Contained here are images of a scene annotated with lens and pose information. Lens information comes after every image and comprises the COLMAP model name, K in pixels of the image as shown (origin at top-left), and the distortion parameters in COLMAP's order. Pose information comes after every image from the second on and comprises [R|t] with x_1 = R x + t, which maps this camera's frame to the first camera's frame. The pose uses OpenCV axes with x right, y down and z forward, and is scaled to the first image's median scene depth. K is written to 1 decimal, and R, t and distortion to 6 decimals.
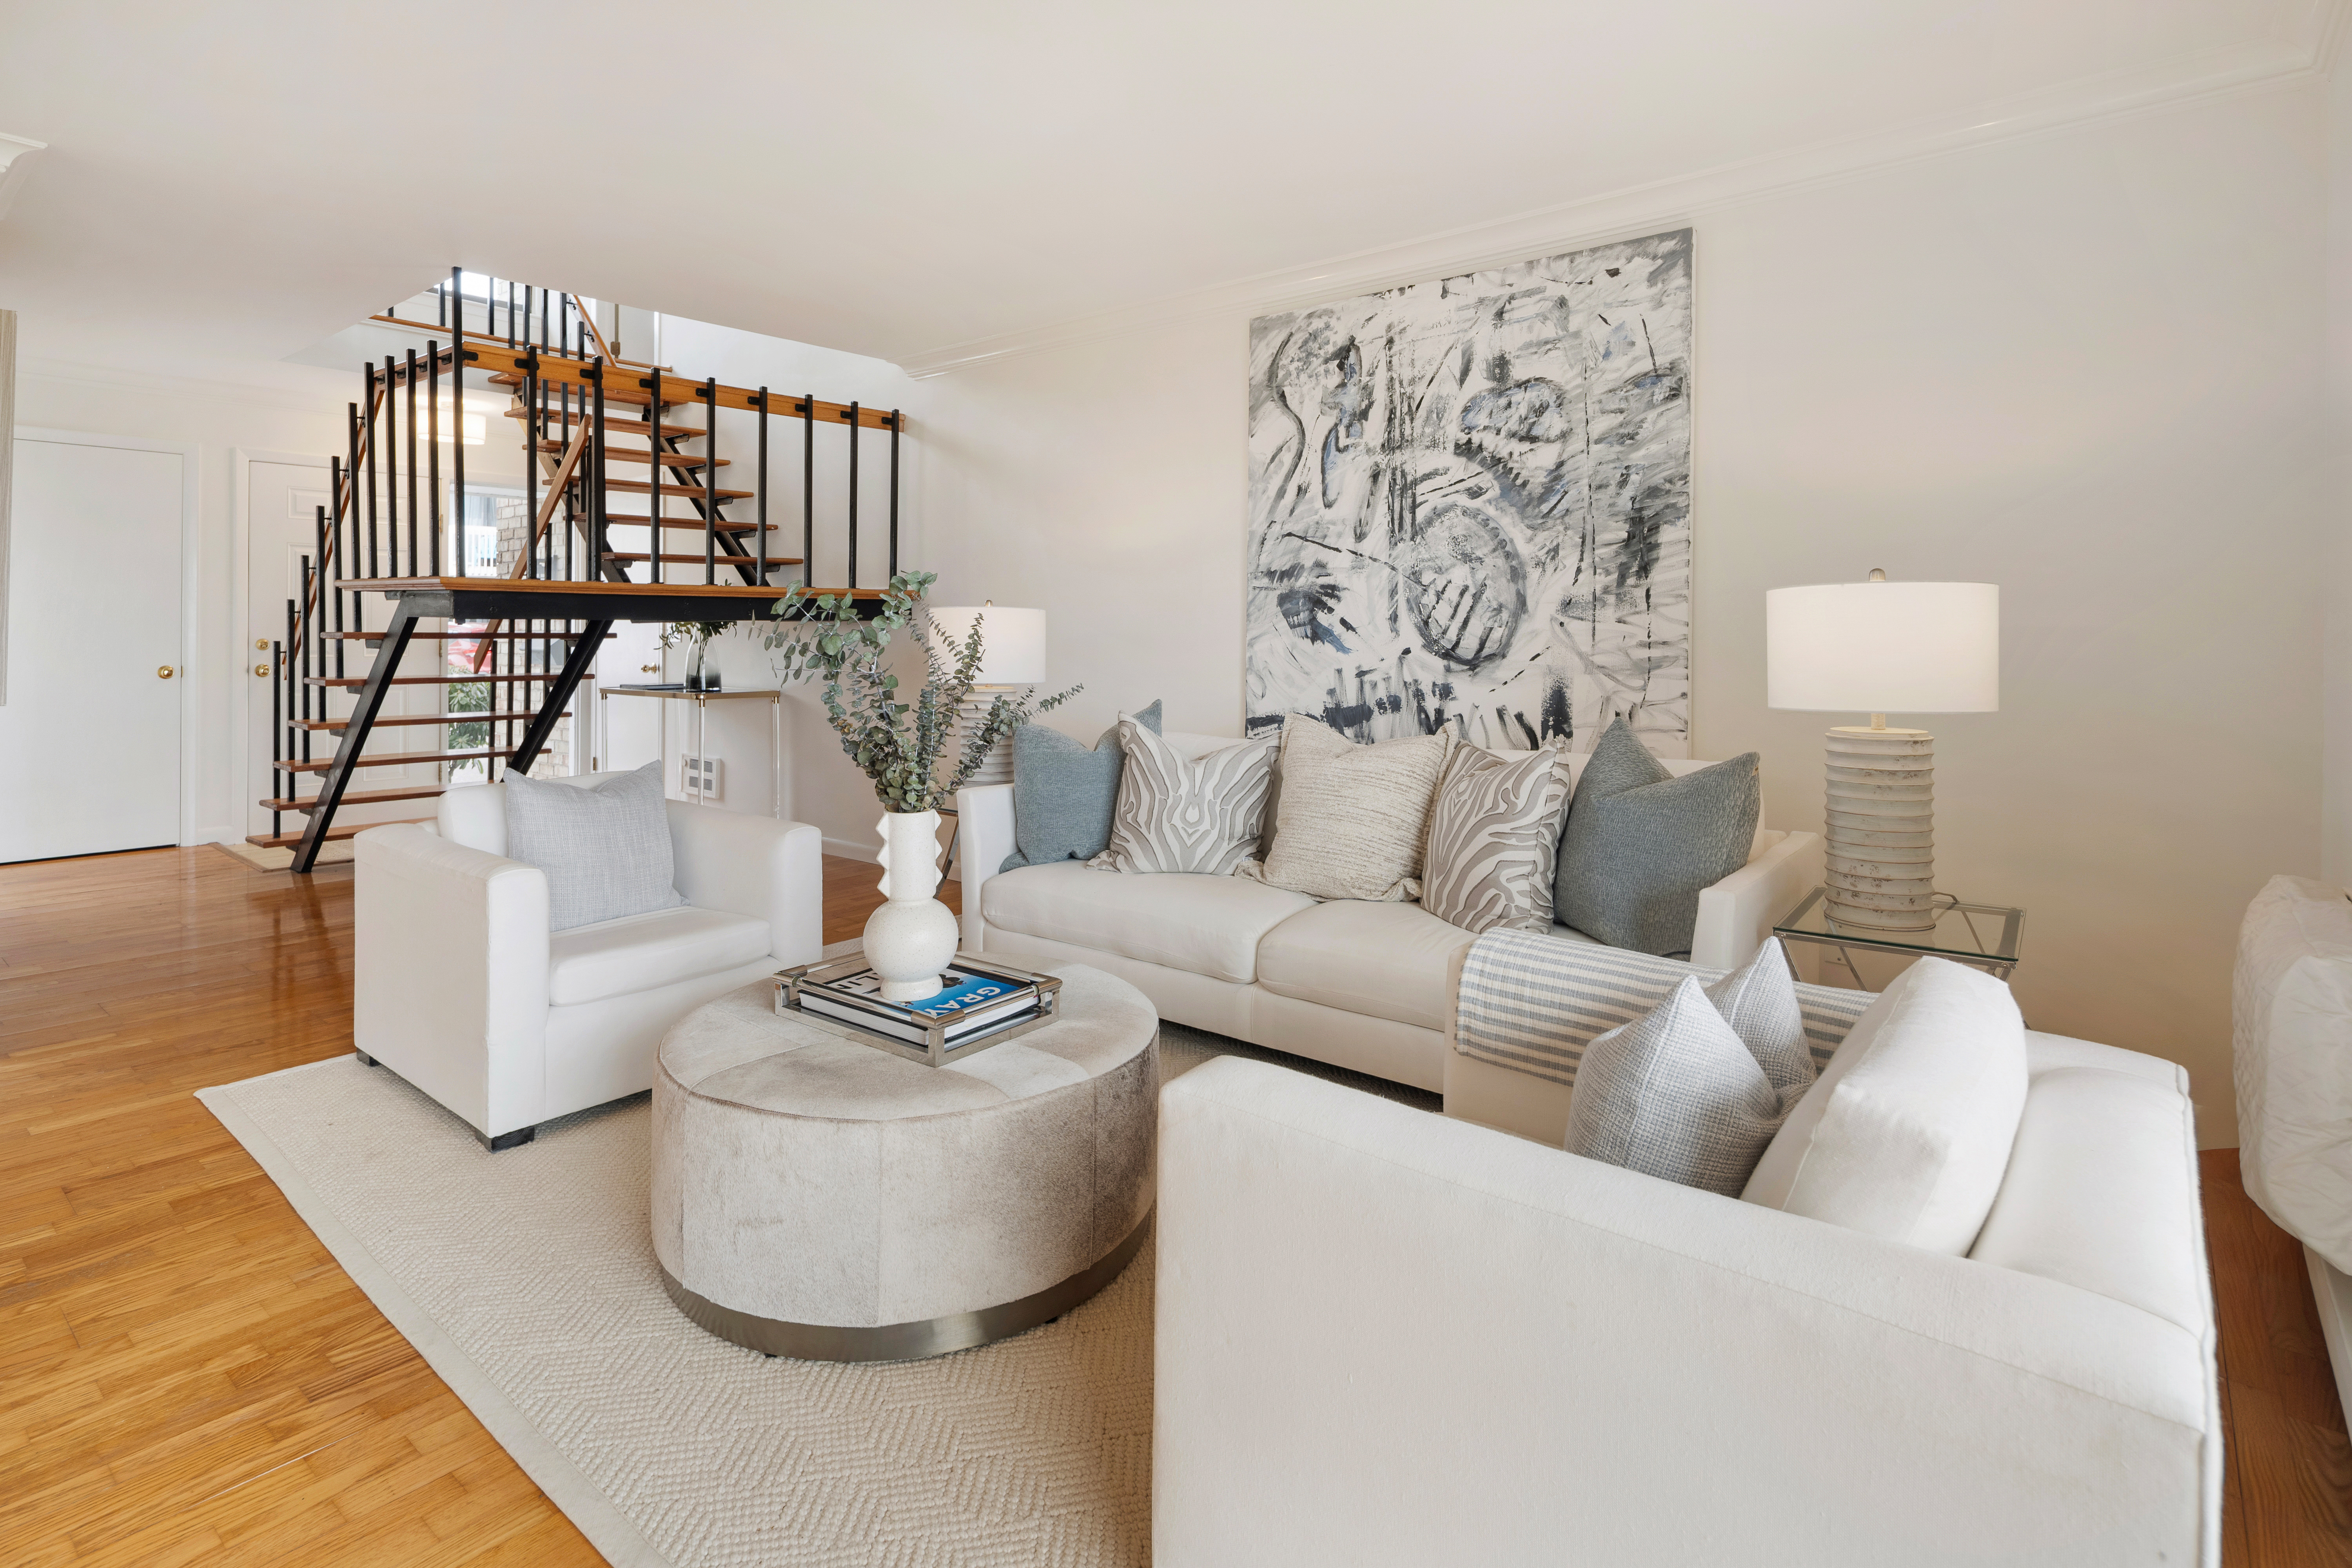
lens RADIAL K [[1159.7, 0, 1181.7], [0, 1159.7, 632.3], [0, 0, 1]] dist [0.001549, 0.000014]
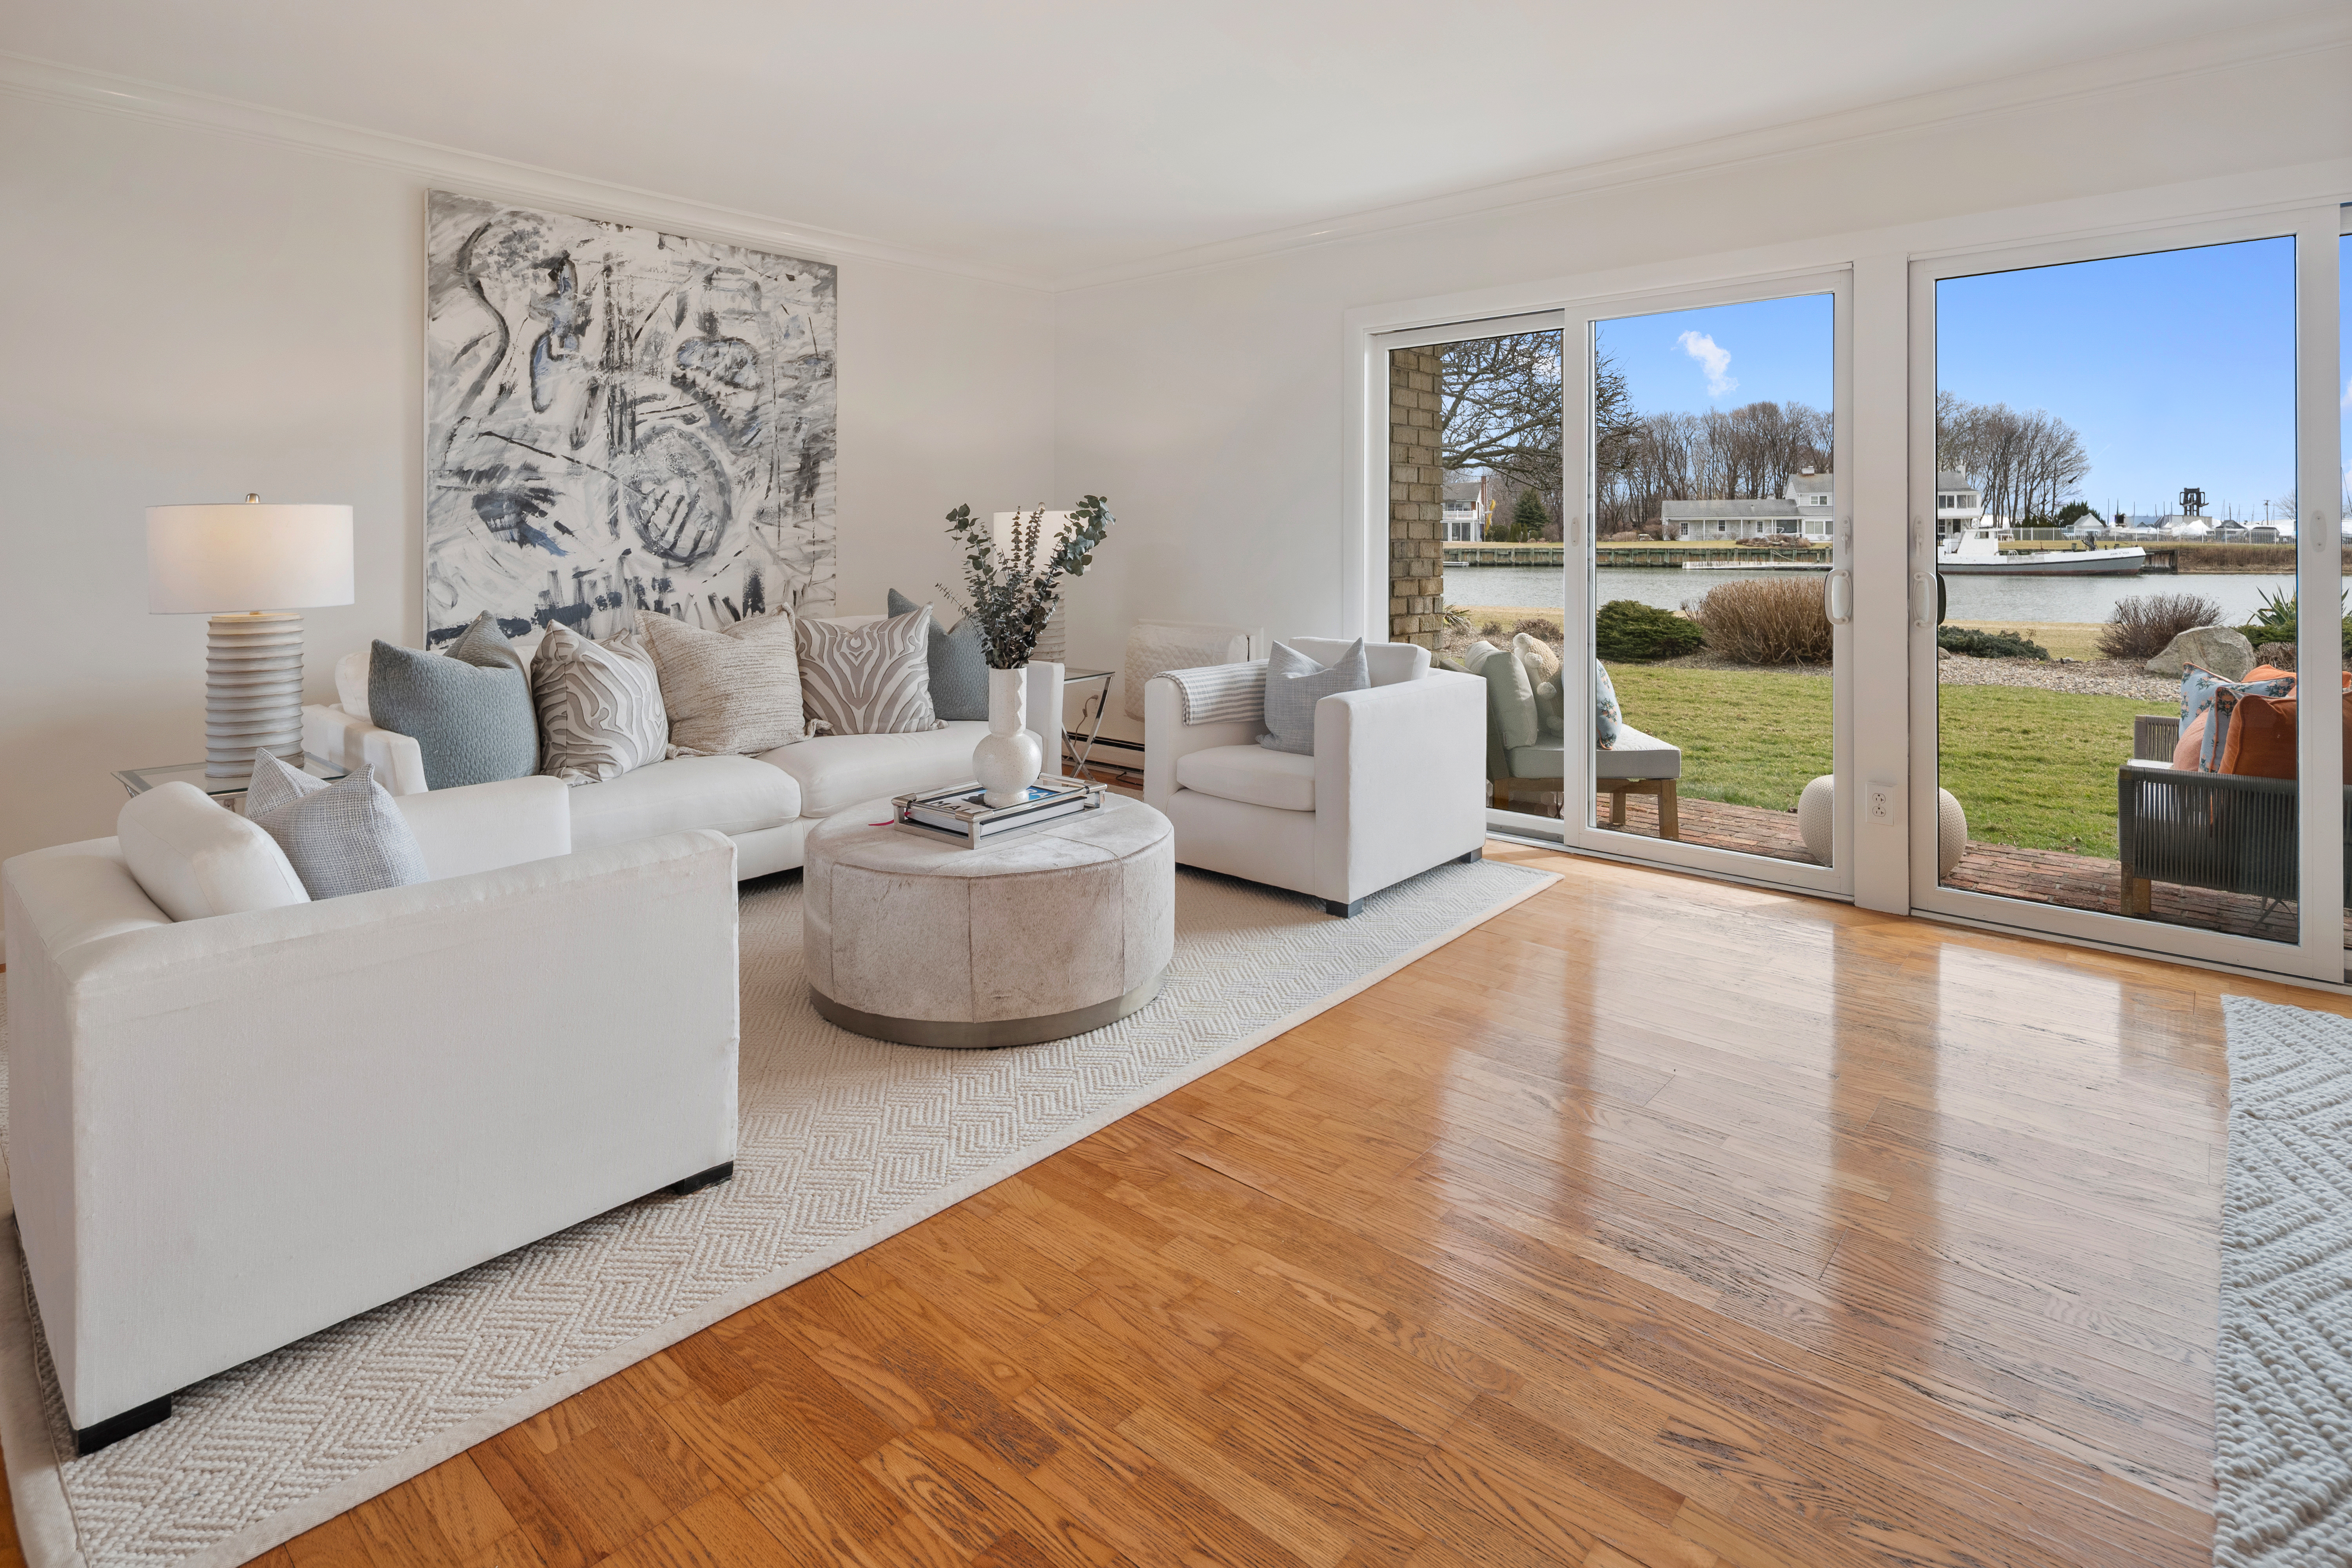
lens RADIAL K [[1181.1, 0, 1164.8], [0, 1181.1, 534.6], [0, 0, 1]] dist [0.001750, -0.000253]
pose [[0.047356, -0.005231, 0.998864, -0.921224], [0.002320, 0.999984, 0.005127, -0.005151], [-0.998875, 0.002074, 0.047368, 0.427801]]
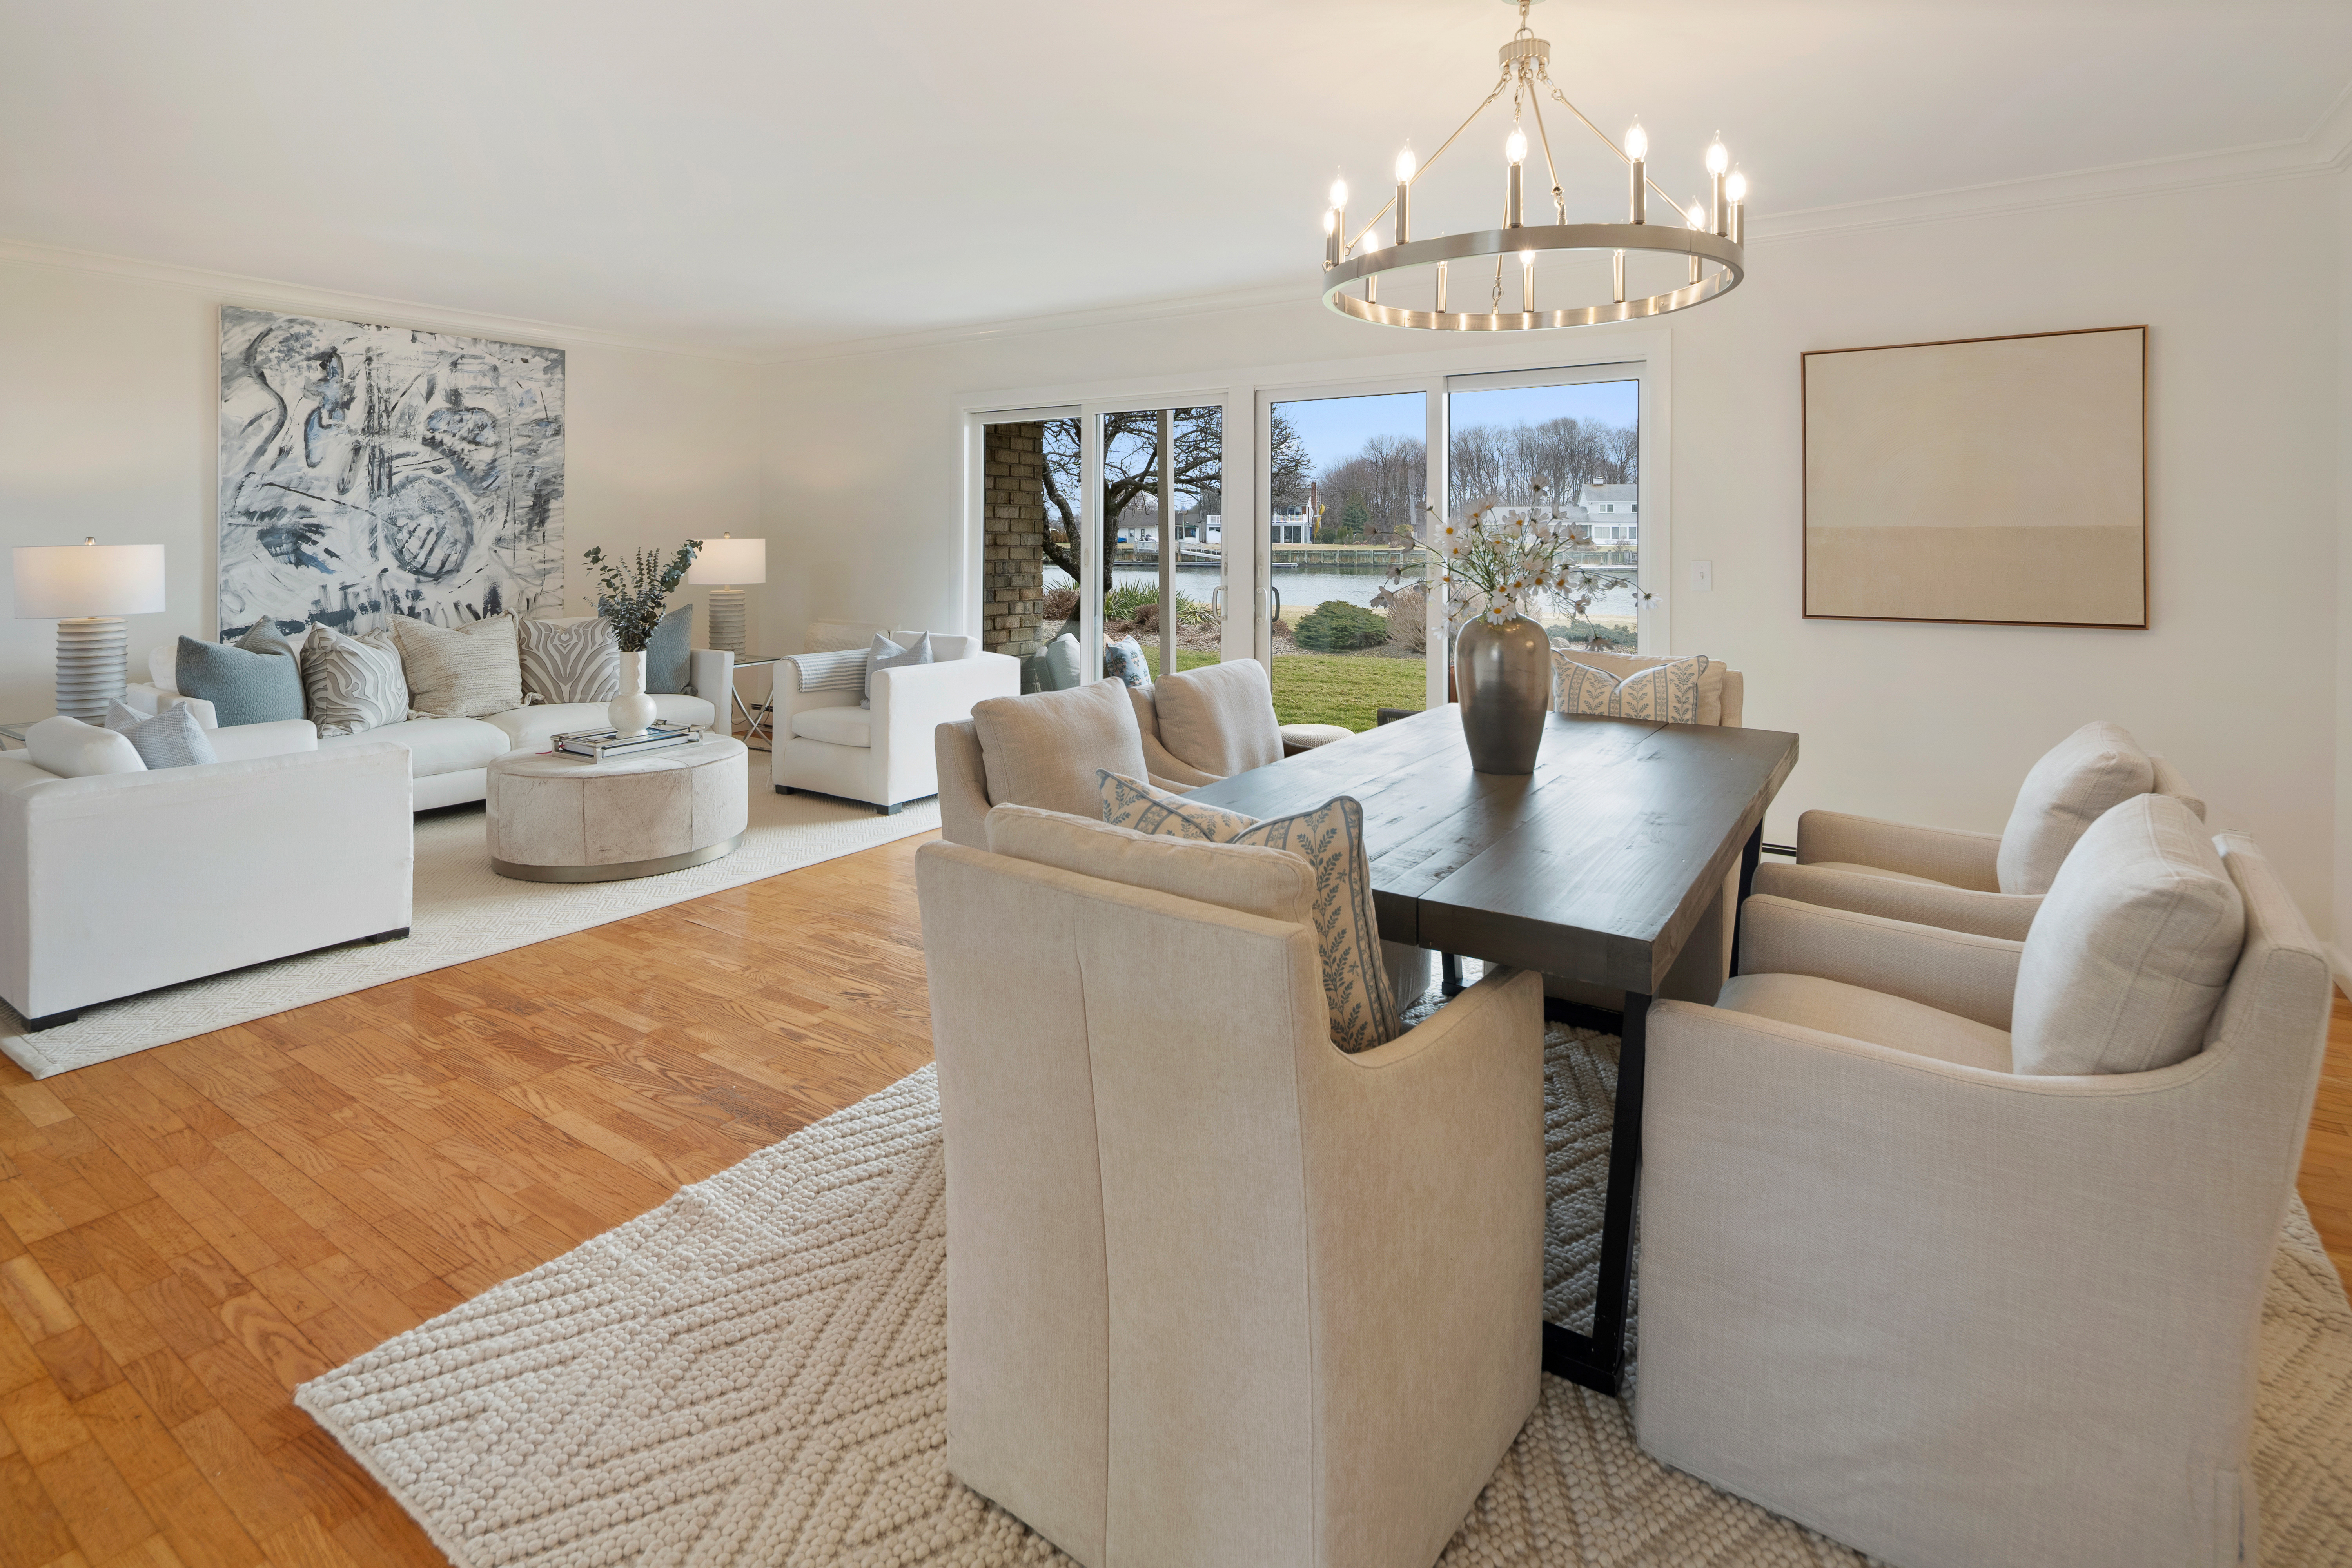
lens RADIAL K [[1146.6, 0, 1179.6], [0, 1146.6, 543.7], [0, 0, 1]] dist [-0.002287, -0.001872]
pose [[-0.089869, -0.012993, 0.995869, -1.370153], [-0.003815, 0.999912, 0.012702, -0.040959], [-0.995946, -0.002657, -0.089910, 0.111574]]
